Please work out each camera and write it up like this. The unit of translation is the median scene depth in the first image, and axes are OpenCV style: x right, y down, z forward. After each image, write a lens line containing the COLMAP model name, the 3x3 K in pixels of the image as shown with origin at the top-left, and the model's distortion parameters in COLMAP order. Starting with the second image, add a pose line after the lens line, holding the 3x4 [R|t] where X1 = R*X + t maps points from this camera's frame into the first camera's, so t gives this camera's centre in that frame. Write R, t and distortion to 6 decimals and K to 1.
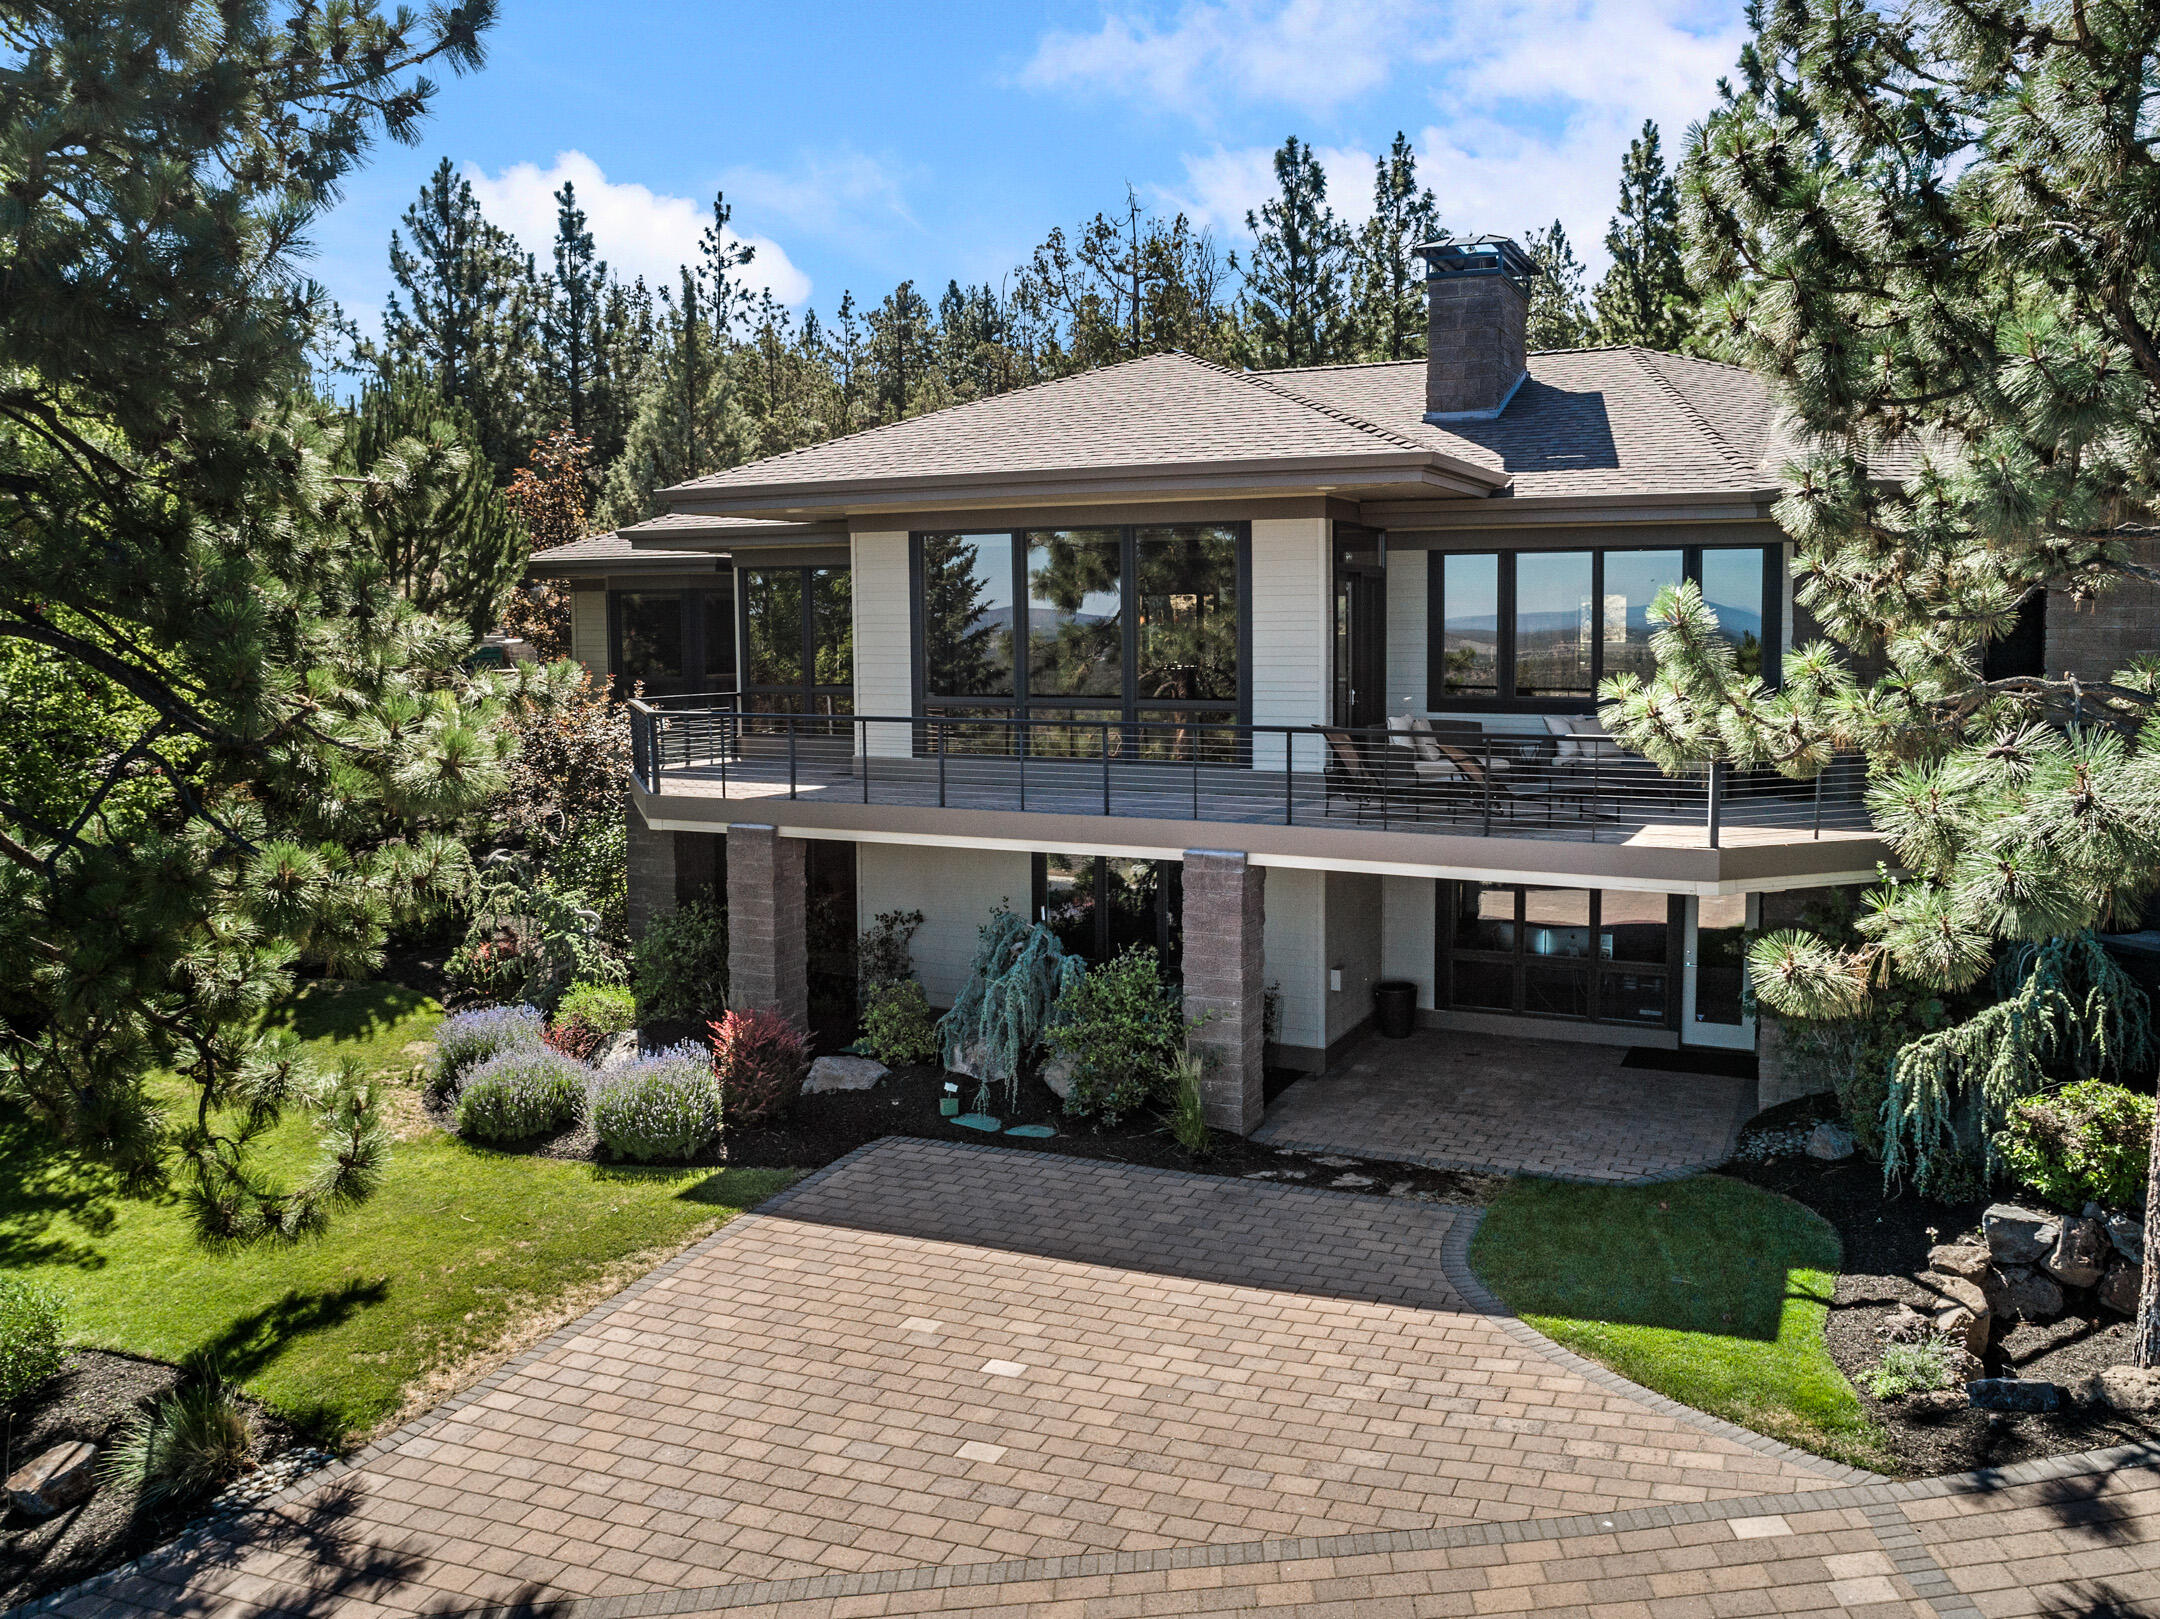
lens RADIAL K [[1489.5, 0, 1164.8], [0, 1489.5, 736.4], [0, 0, 1]] dist [-0.023830, 0.002744]
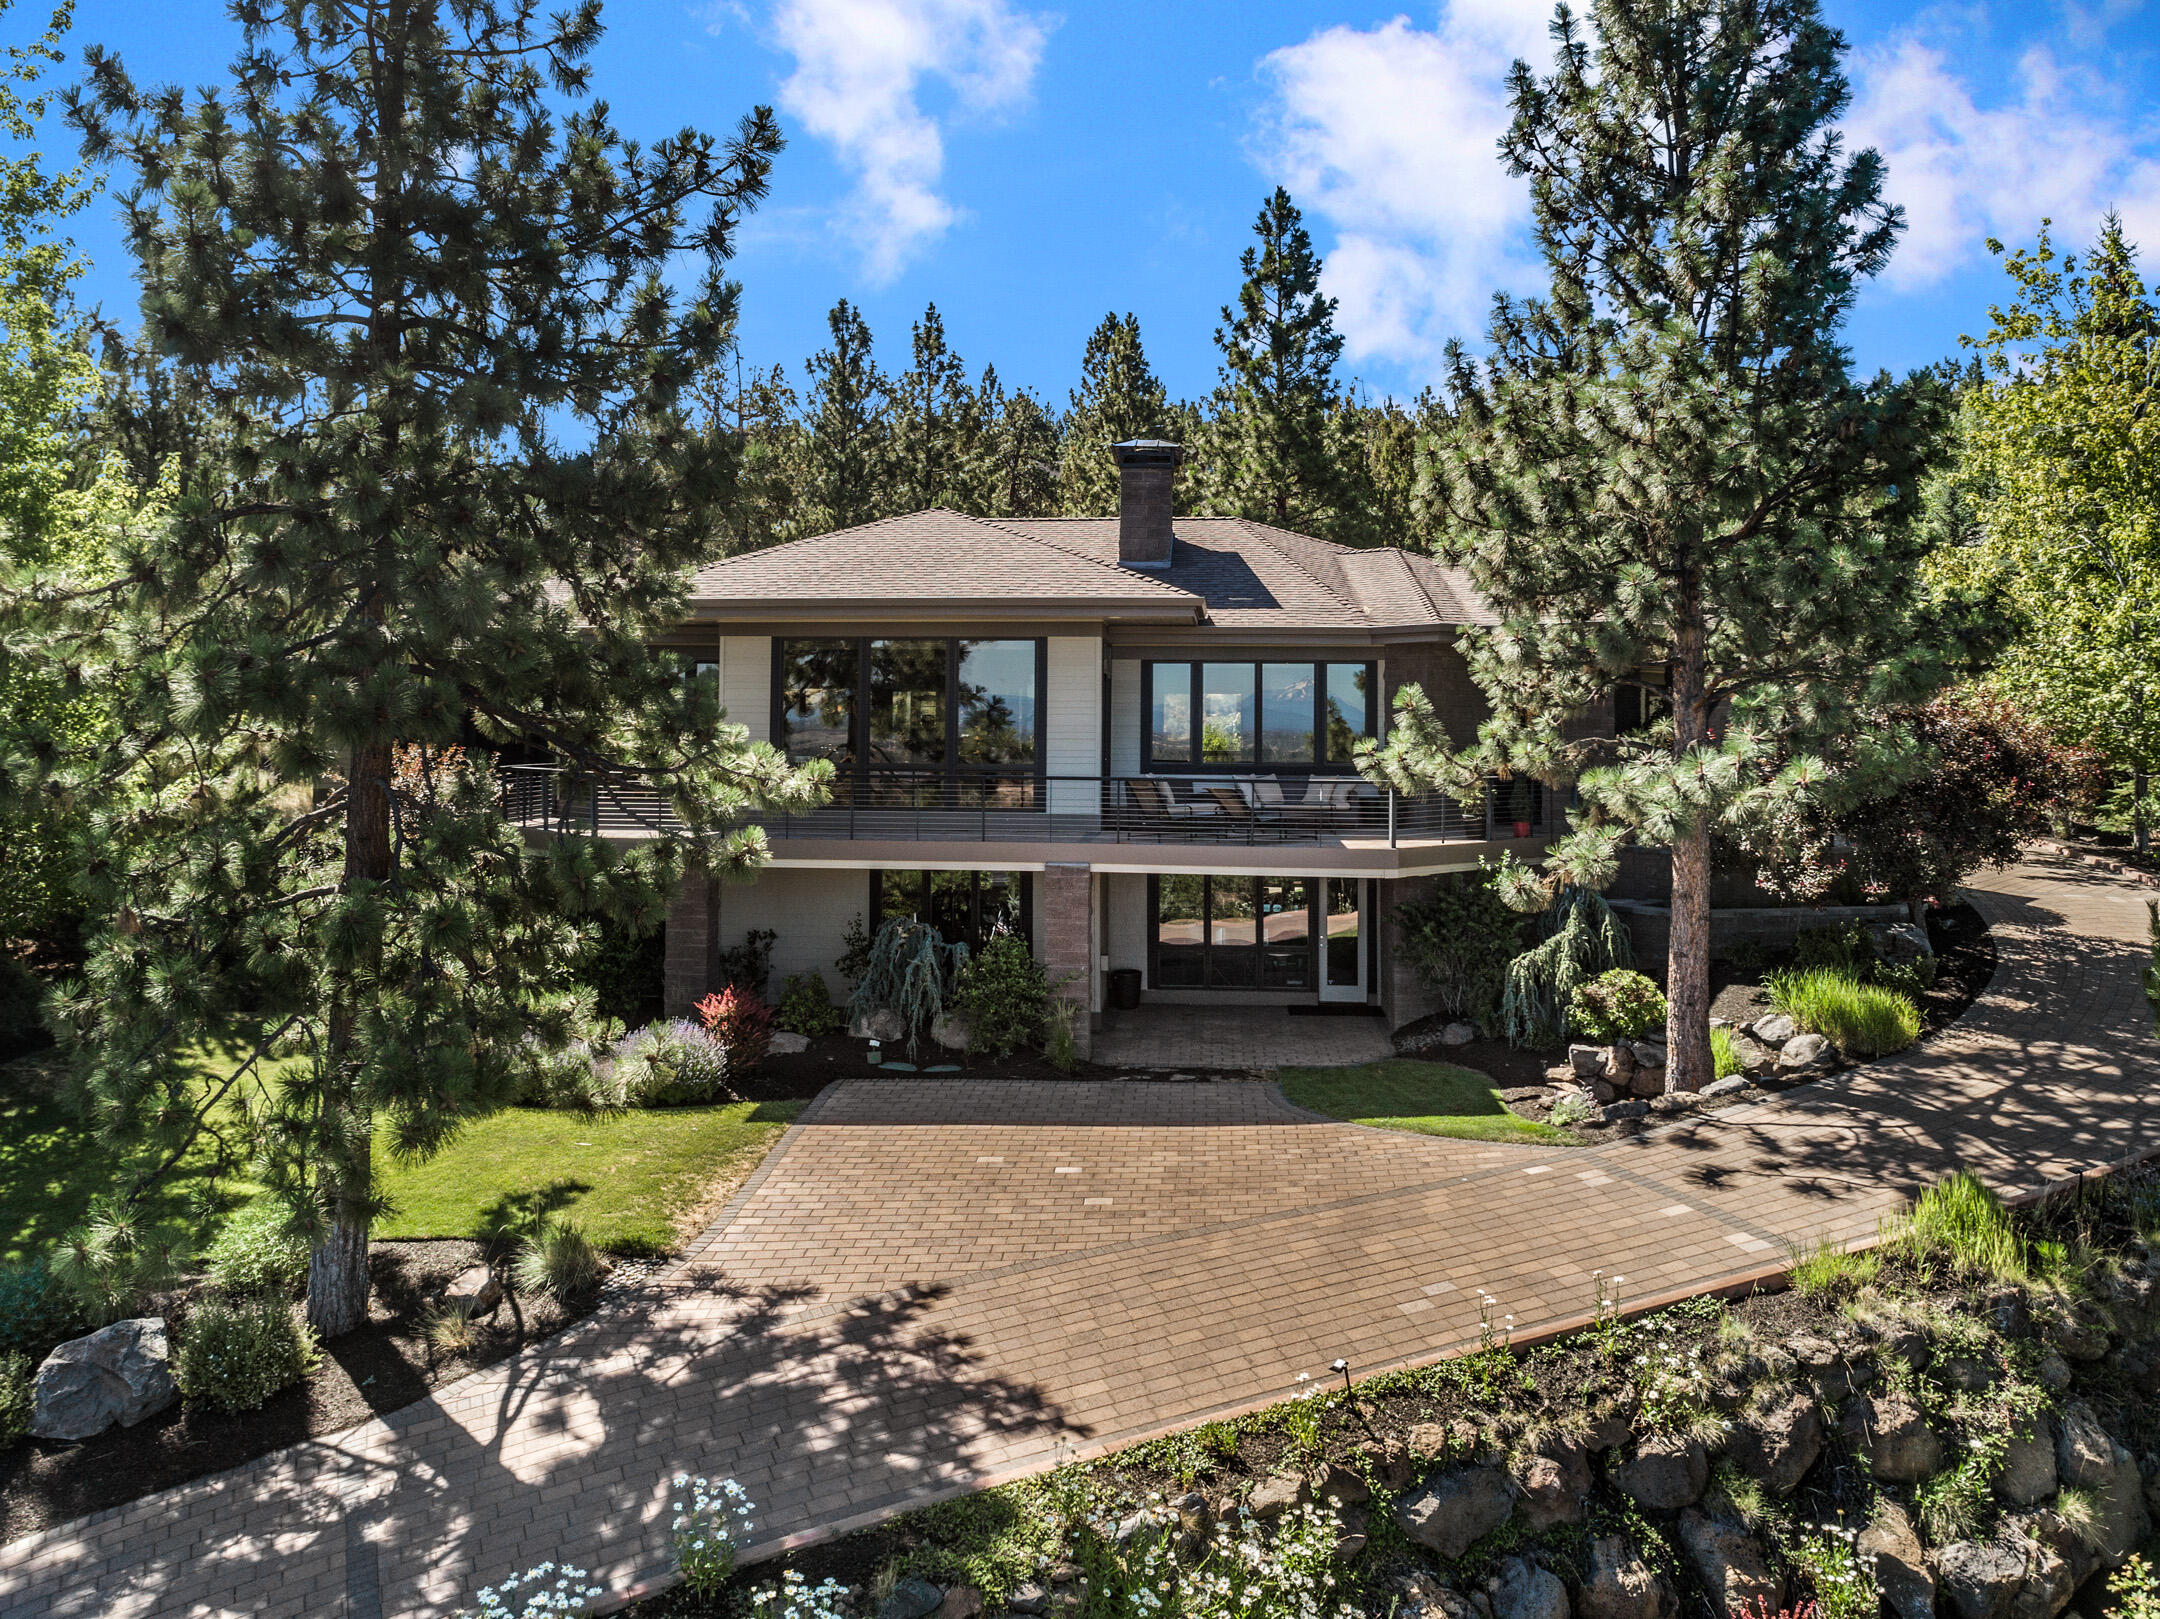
lens RADIAL K [[1485.3, 0, 1000.0], [0, 1485.3, 683.1], [0, 0, 1]] dist [-0.023956, 0.006450]
pose [[0.953721, 0.017240, 0.300200, -0.392169], [0.013112, 0.995021, -0.098800, 0.036812], [-0.300408, 0.098163, 0.948746, -0.314995]]
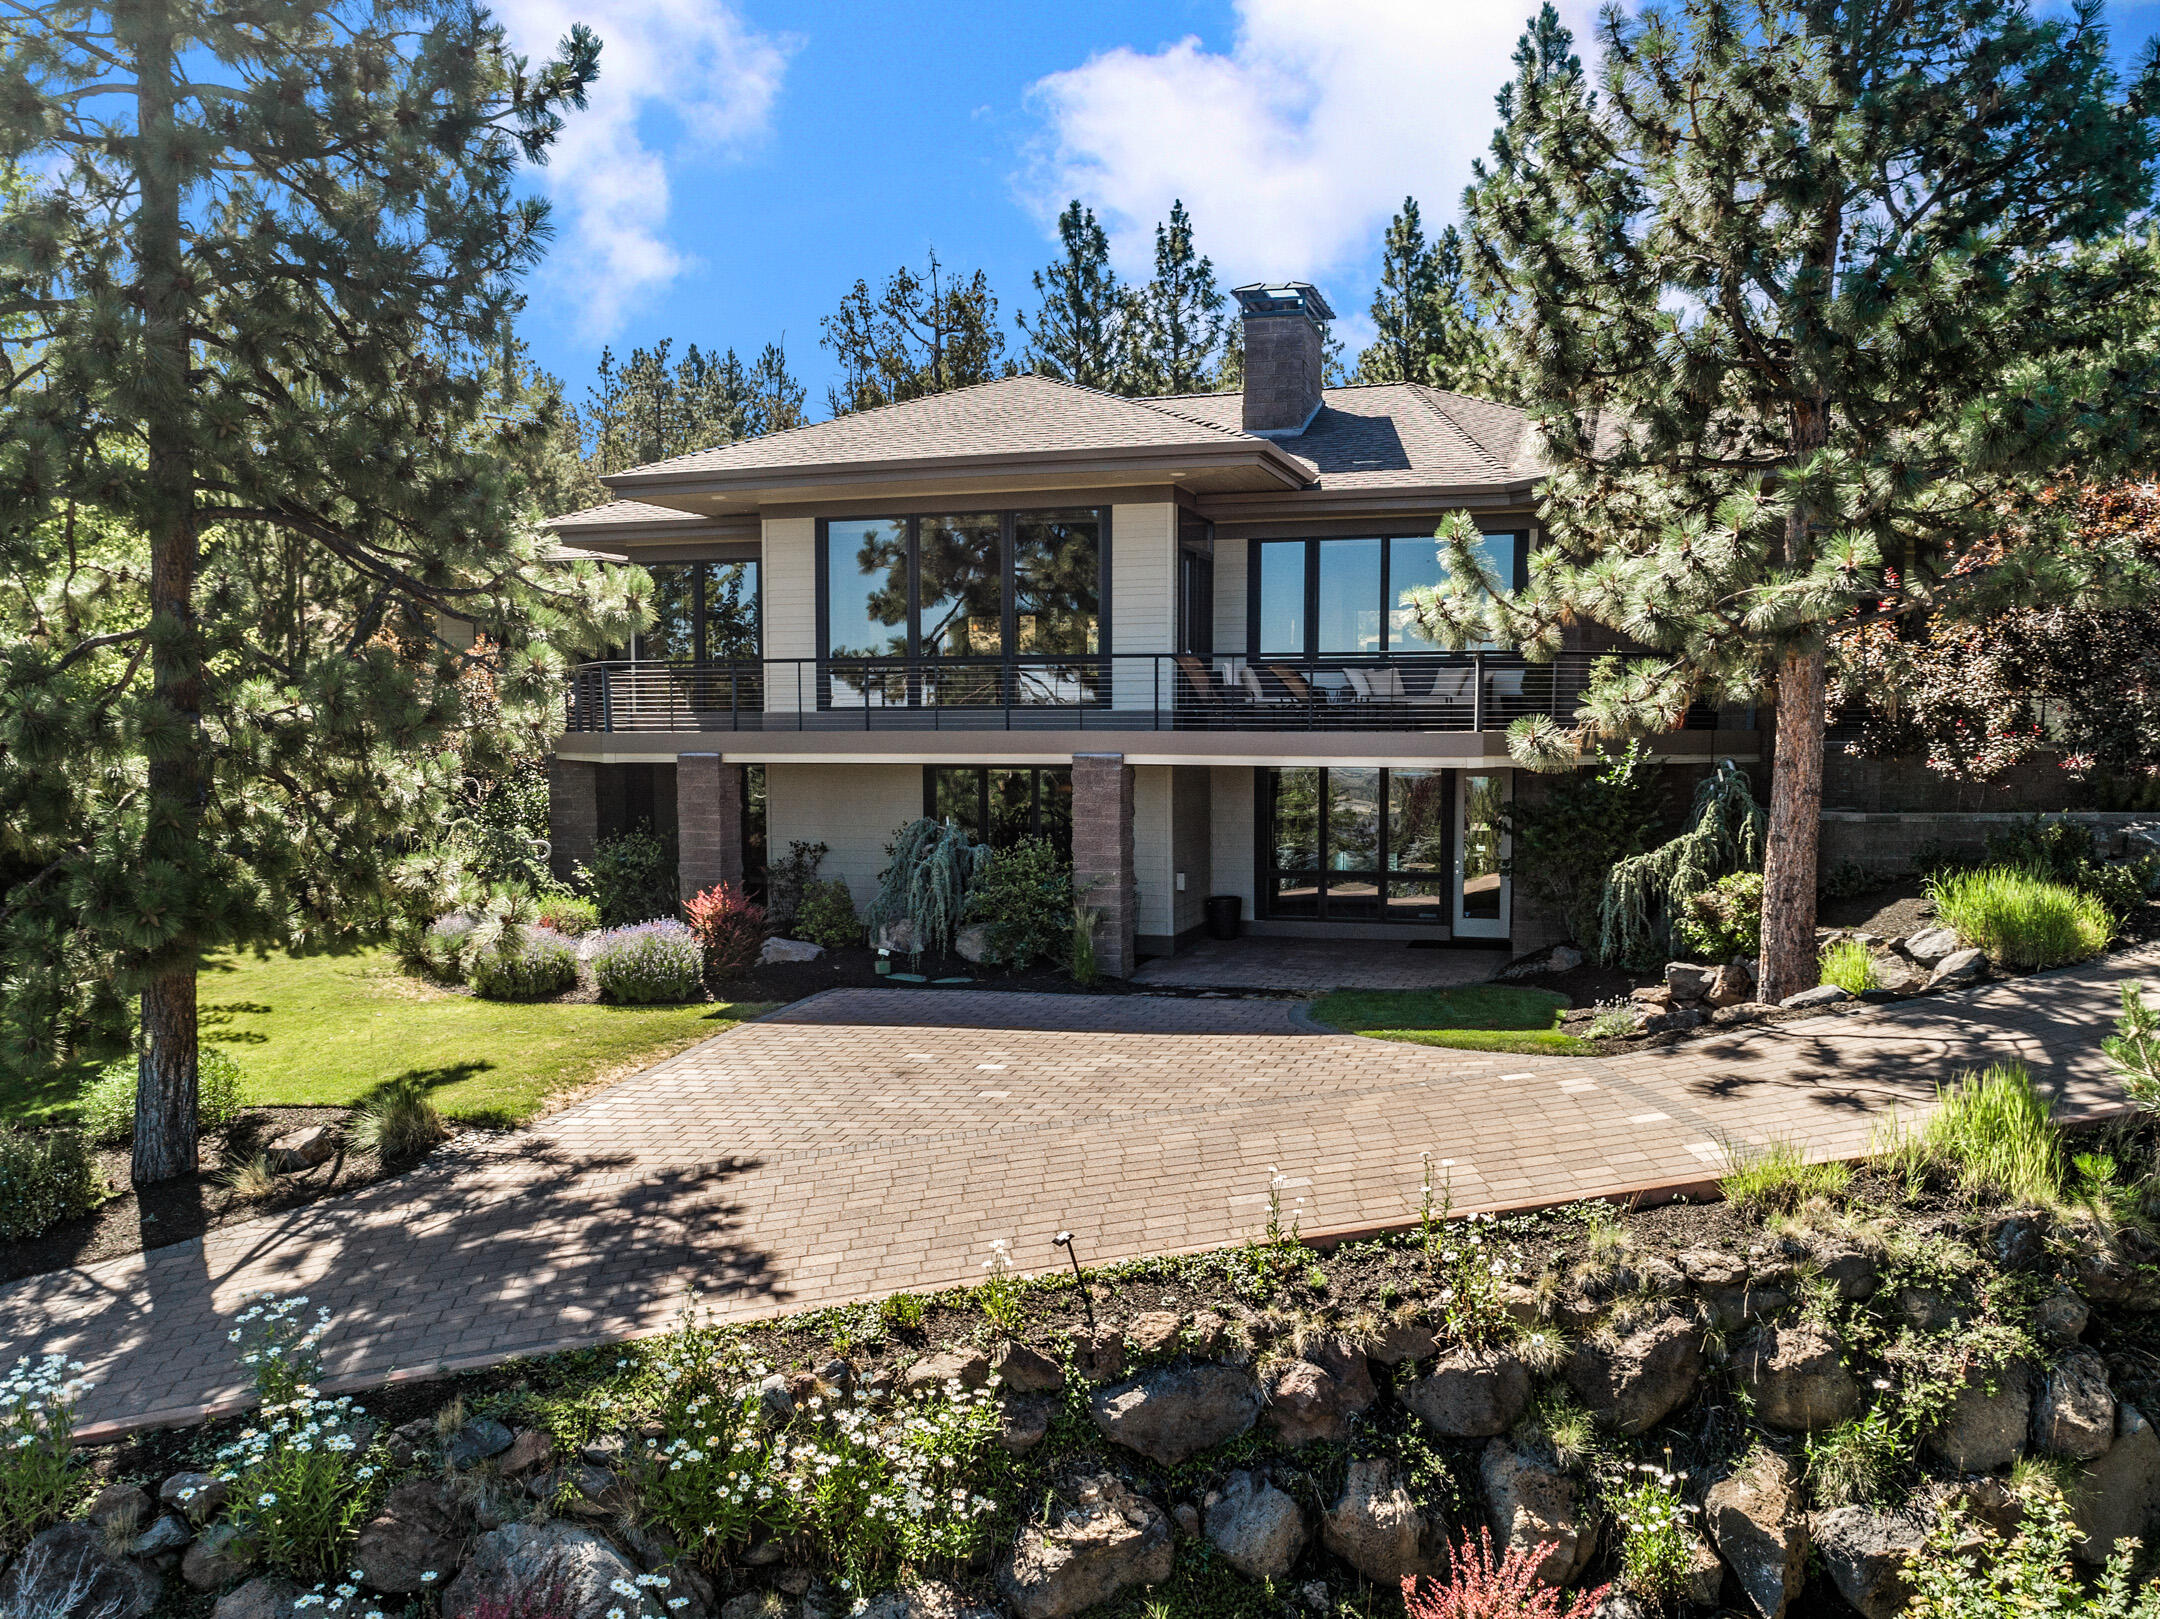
lens RADIAL K [[1577.1, 0, 1075.3], [0, 1577.1, 872.6], [0, 0, 1]] dist [-0.026201, 0.006561]
pose [[0.993810, -0.009507, 0.110682, -0.113432], [0.007571, 0.999811, 0.017894, 0.128757], [-0.110831, -0.016945, 0.993695, -0.279633]]
